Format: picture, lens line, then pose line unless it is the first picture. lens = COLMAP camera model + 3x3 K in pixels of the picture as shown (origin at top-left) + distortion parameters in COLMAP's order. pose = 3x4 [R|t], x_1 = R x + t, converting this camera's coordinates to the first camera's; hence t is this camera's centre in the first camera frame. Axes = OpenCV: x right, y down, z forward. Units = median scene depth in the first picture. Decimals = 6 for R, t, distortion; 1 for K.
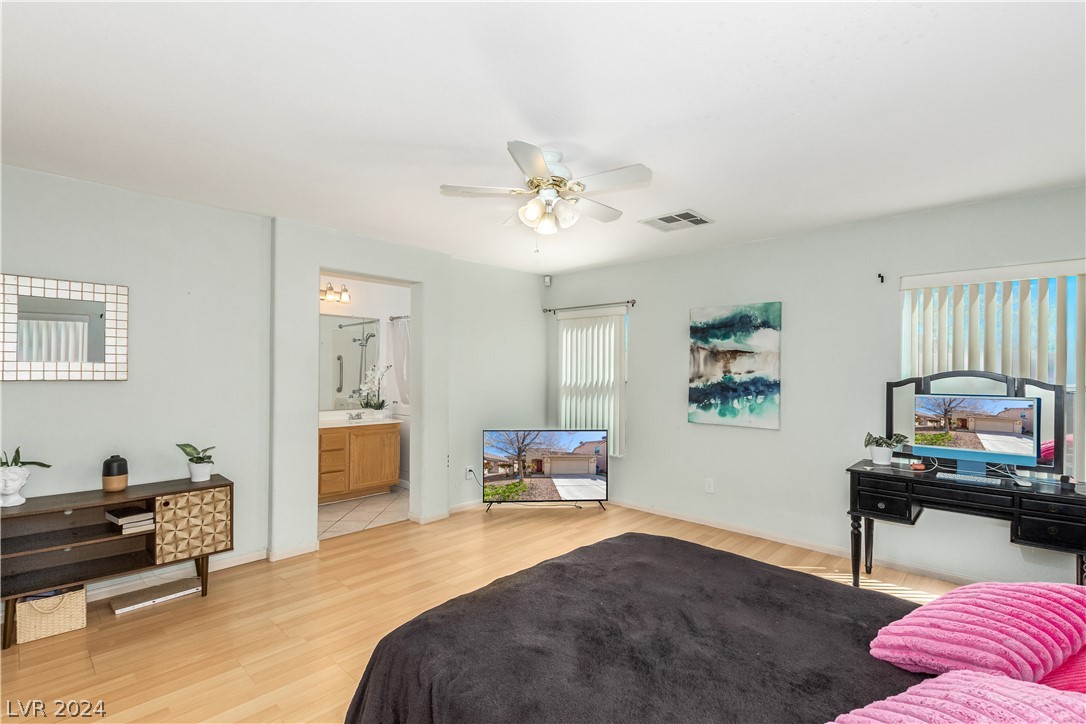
lens RADIAL K [[495.6, 0, 544.2], [0, 495.6, 368.3], [0, 0, 1]] dist [0.005591, -0.001377]
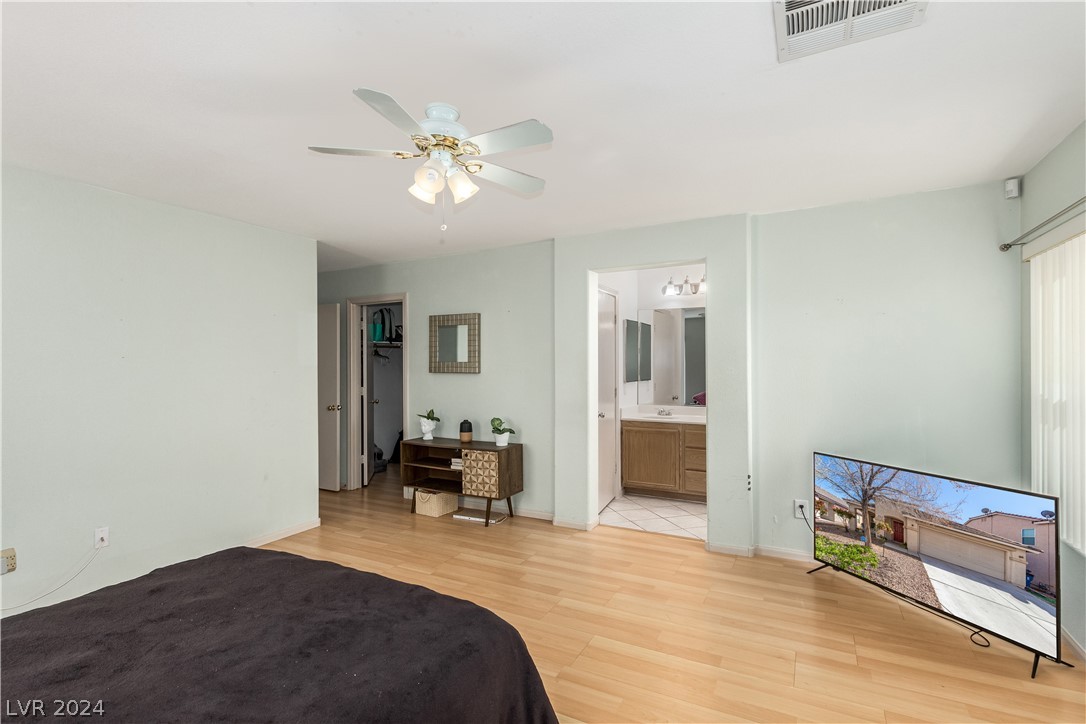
lens RADIAL K [[495.6, 0, 548.6], [0, 495.6, 363.7], [0, 0, 1]] dist [0.005591, -0.001377]
pose [[0.286062, -0.010967, -0.958148, 0.424982], [0.010236, 0.999912, -0.008389, 0.006143], [0.958157, -0.007408, 0.286149, 0.457745]]
